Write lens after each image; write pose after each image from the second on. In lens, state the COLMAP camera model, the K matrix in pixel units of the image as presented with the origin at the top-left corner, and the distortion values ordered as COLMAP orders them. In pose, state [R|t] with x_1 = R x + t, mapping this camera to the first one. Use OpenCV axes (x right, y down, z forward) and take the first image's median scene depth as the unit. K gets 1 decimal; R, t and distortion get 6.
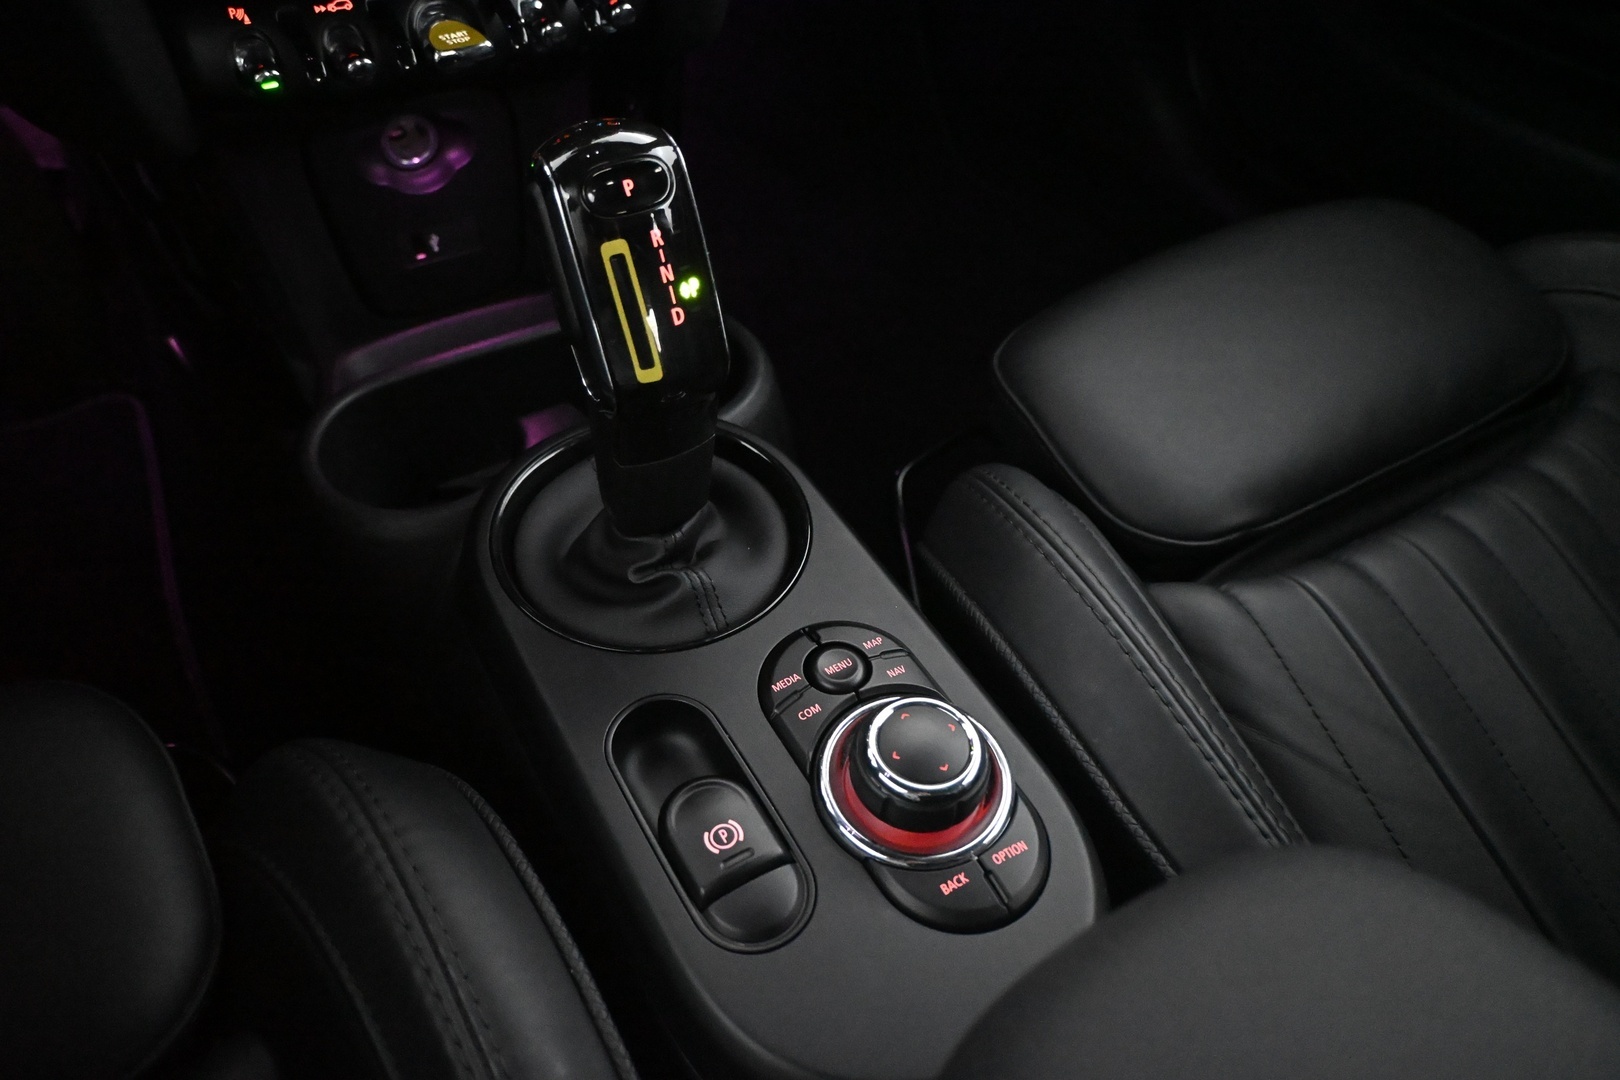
lens RADIAL K [[1130.3, 0, 810.0], [0, 1130.3, 540.0], [0, 0, 1]] dist [-0.014858, 0.000738]
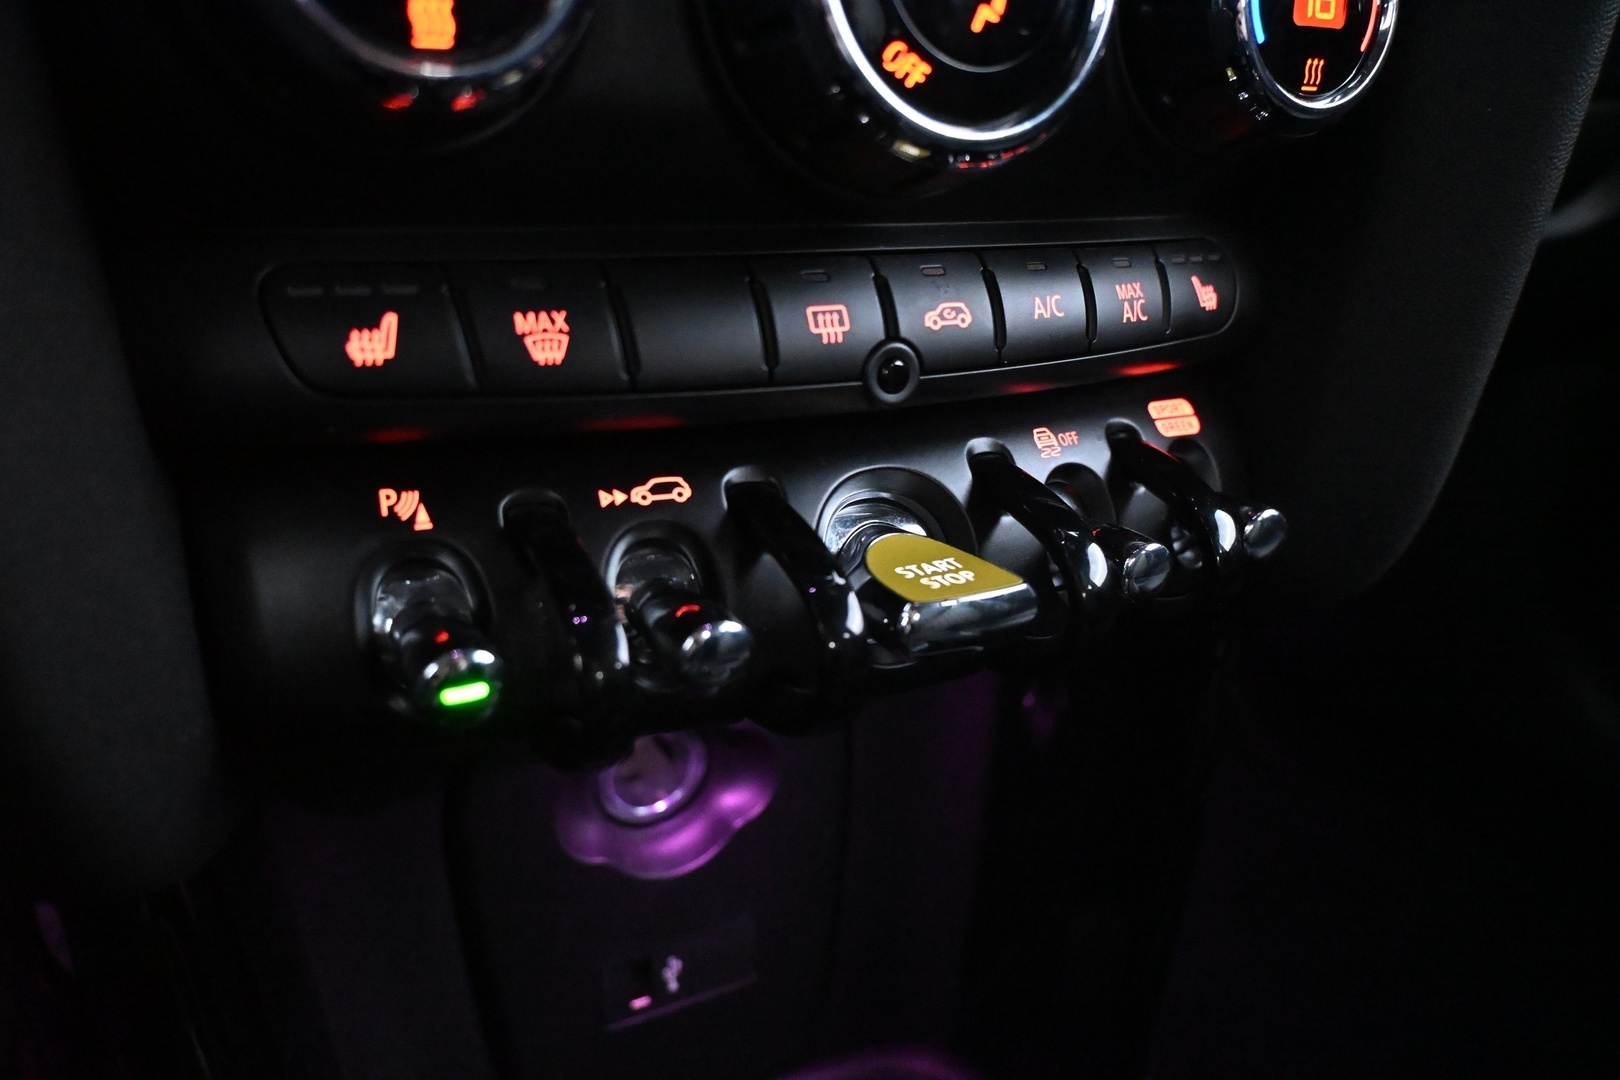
lens RADIAL K [[1233.2, 0, 810.0], [0, 1233.2, 540.0], [0, 0, 1]] dist [-0.001693, -0.001798]
pose [[0.999169, 0.010369, -0.039417, -0.357229], [-0.026533, 0.899588, -0.435934, -0.282994], [0.030939, 0.436617, 0.899115, 0.640510]]
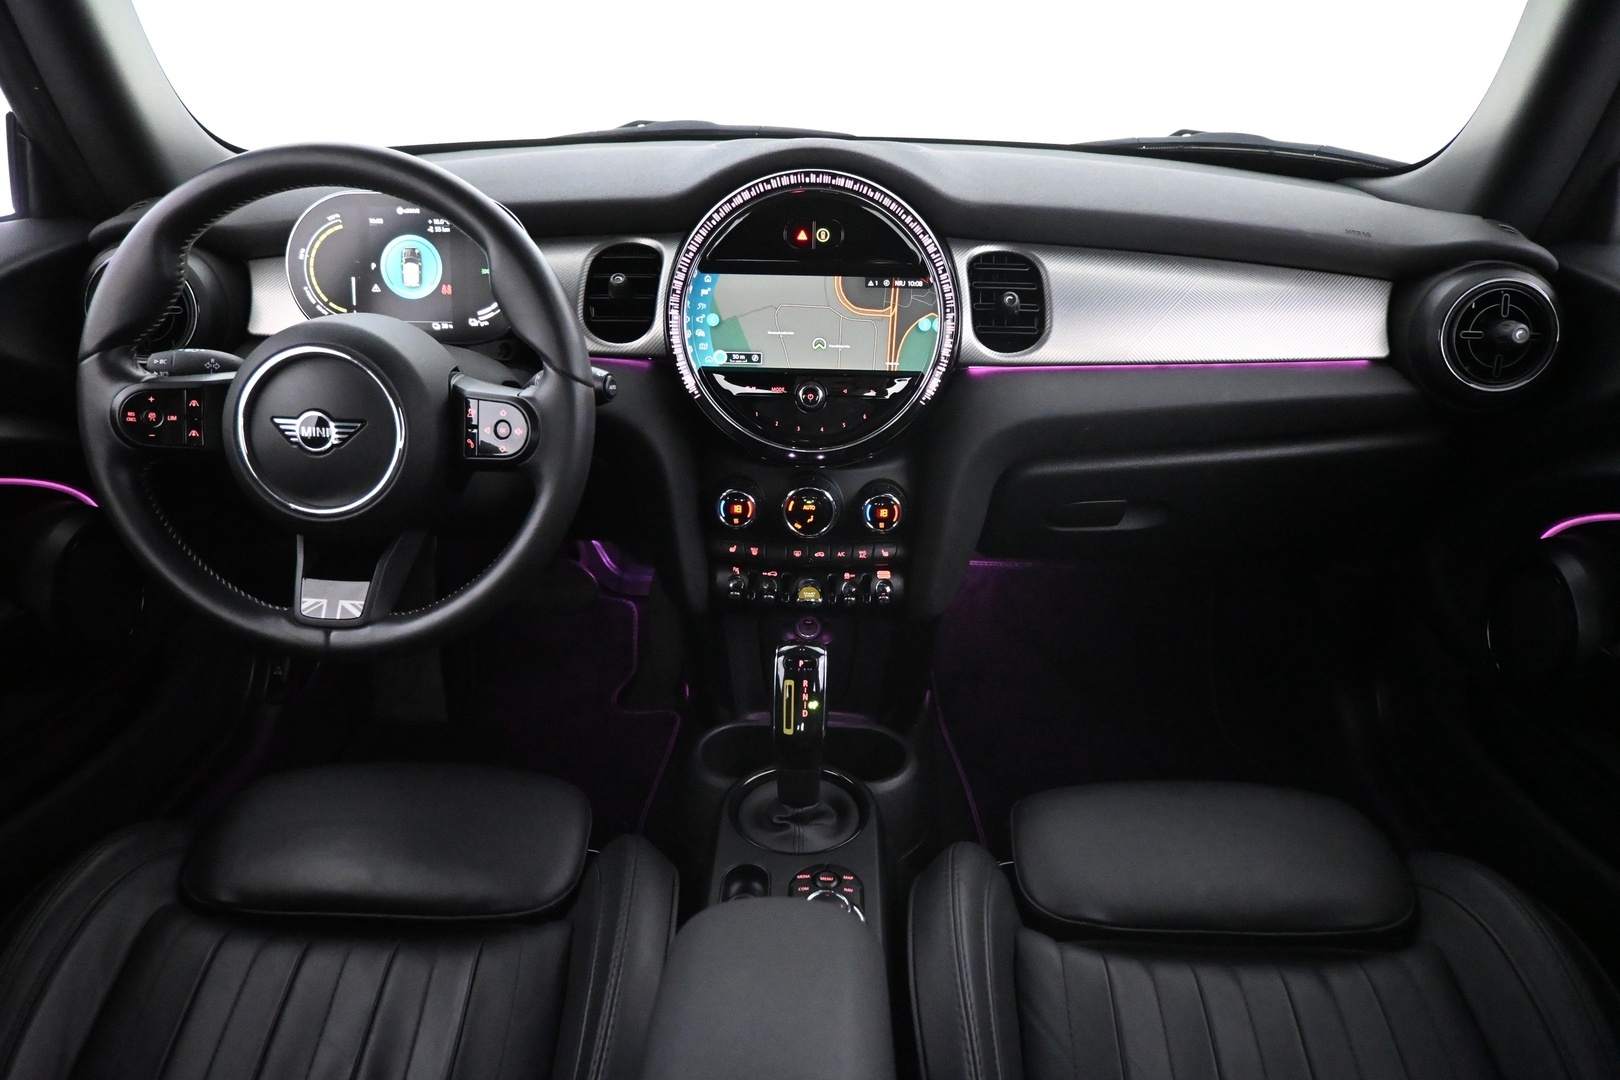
lens RADIAL K [[1126.0, 0, 810.0], [0, 1126.0, 540.0], [0, 0, 1]] dist [-0.002588, -0.001171]
pose [[0.843149, 0.184826, -0.504914, 0.933024], [-0.374368, 0.875842, -0.304547, 0.199718], [0.385937, 0.445802, 0.807659, -1.064176]]
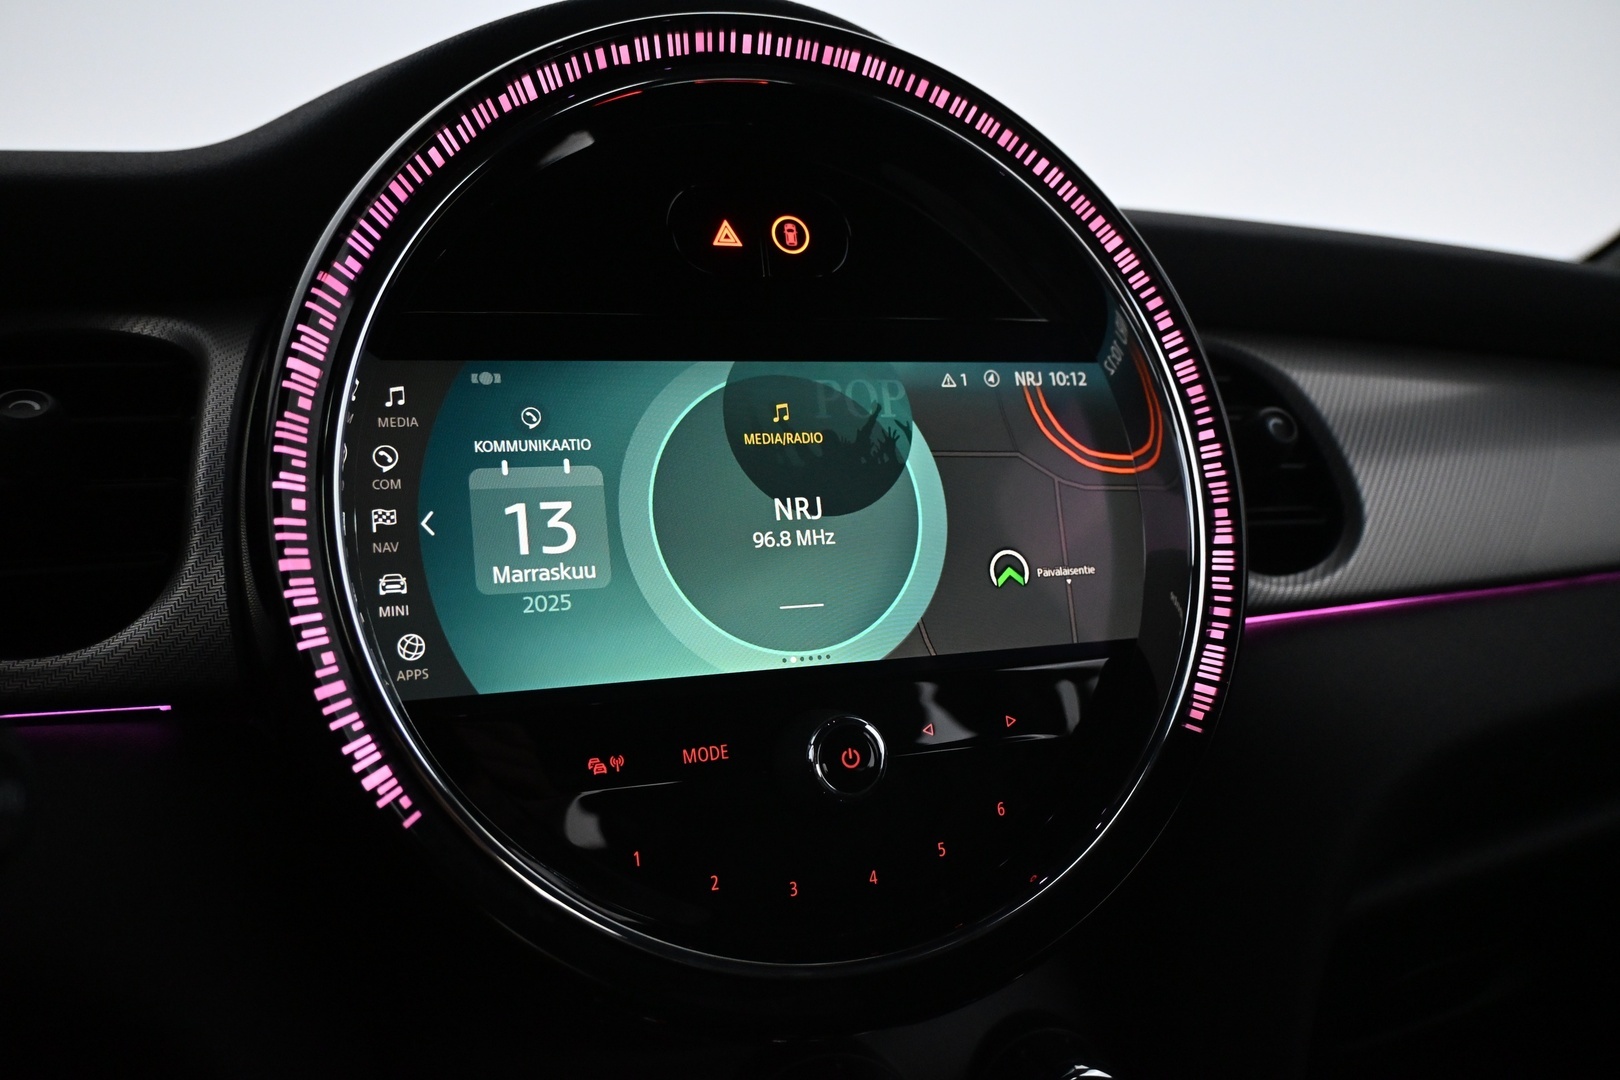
lens RADIAL K [[1281.9, 0, 810.0], [0, 1281.9, 540.0], [0, 0, 1]] dist [-0.042130, -0.000620]
pose [[0.984163, -0.059355, -0.167036, -0.204425], [-0.071365, 0.729885, -0.679834, -0.379074], [0.162269, 0.680988, 0.714090, 0.102305]]
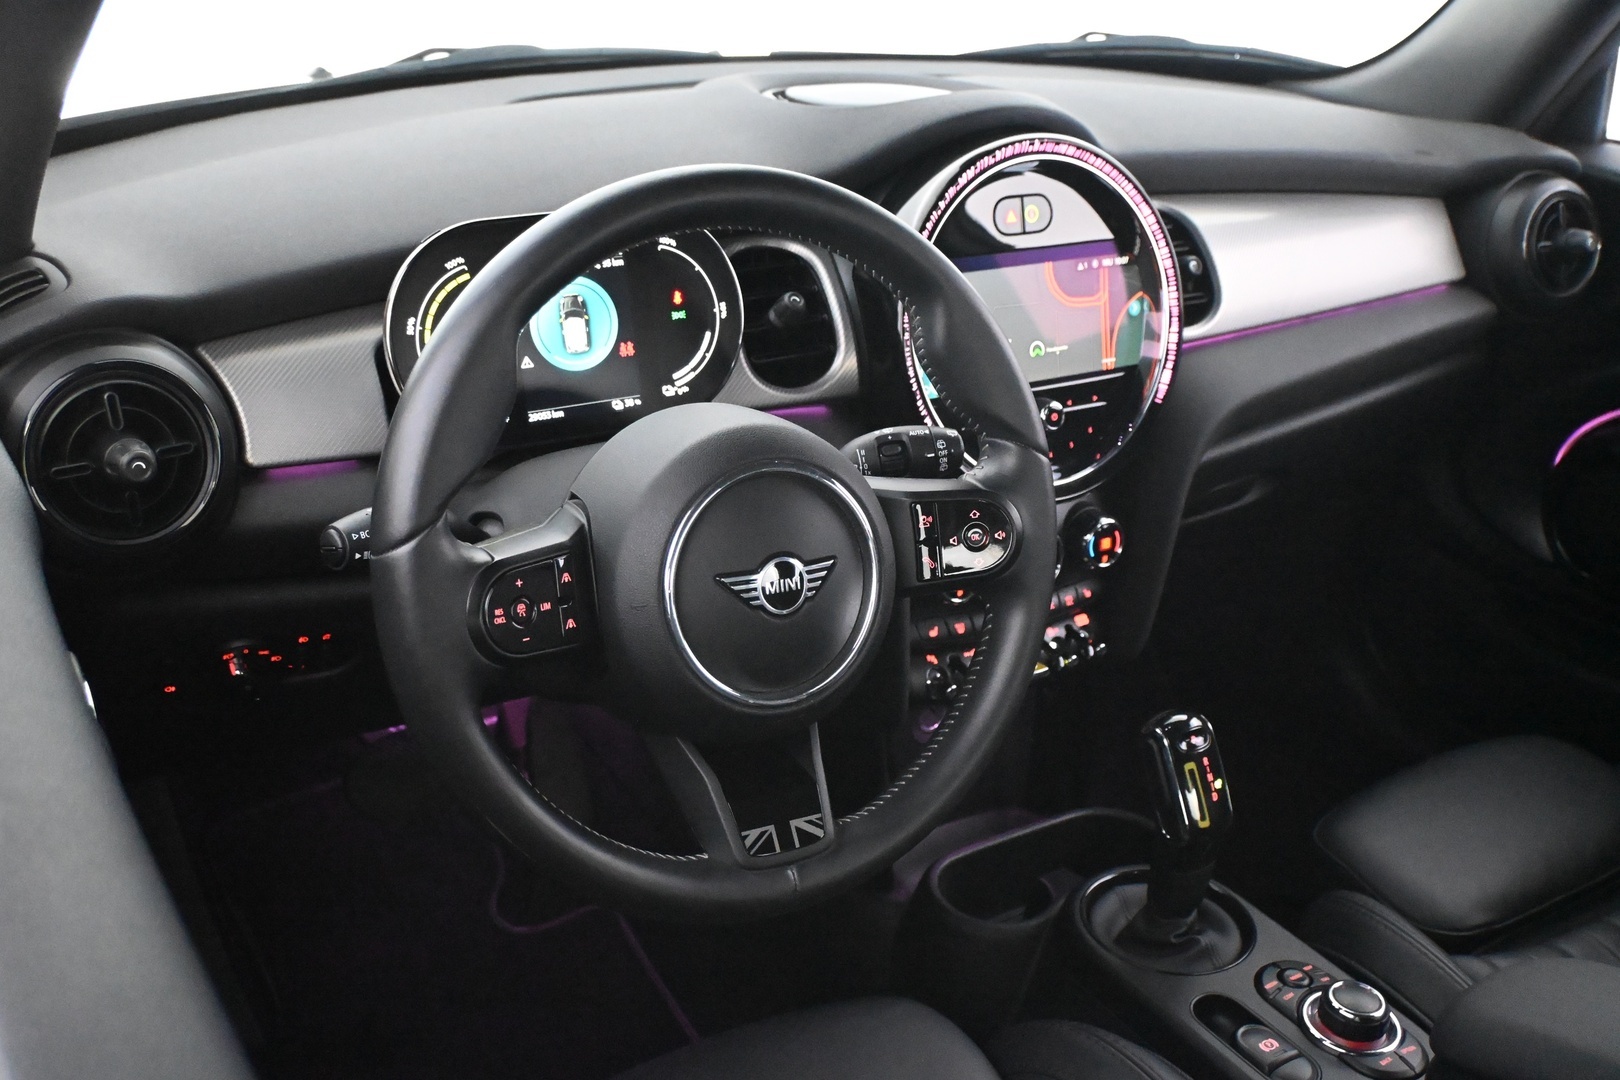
lens RADIAL K [[1664.2, 0, 810.0], [0, 1664.2, 540.0], [0, 0, 1]] dist [0.006457, 0.016548]
pose [[0.999646, -0.020161, 0.017345, -0.763265], [0.025477, 0.913029, -0.407098, 0.516744], [-0.007629, 0.407396, 0.913220, -1.725506]]
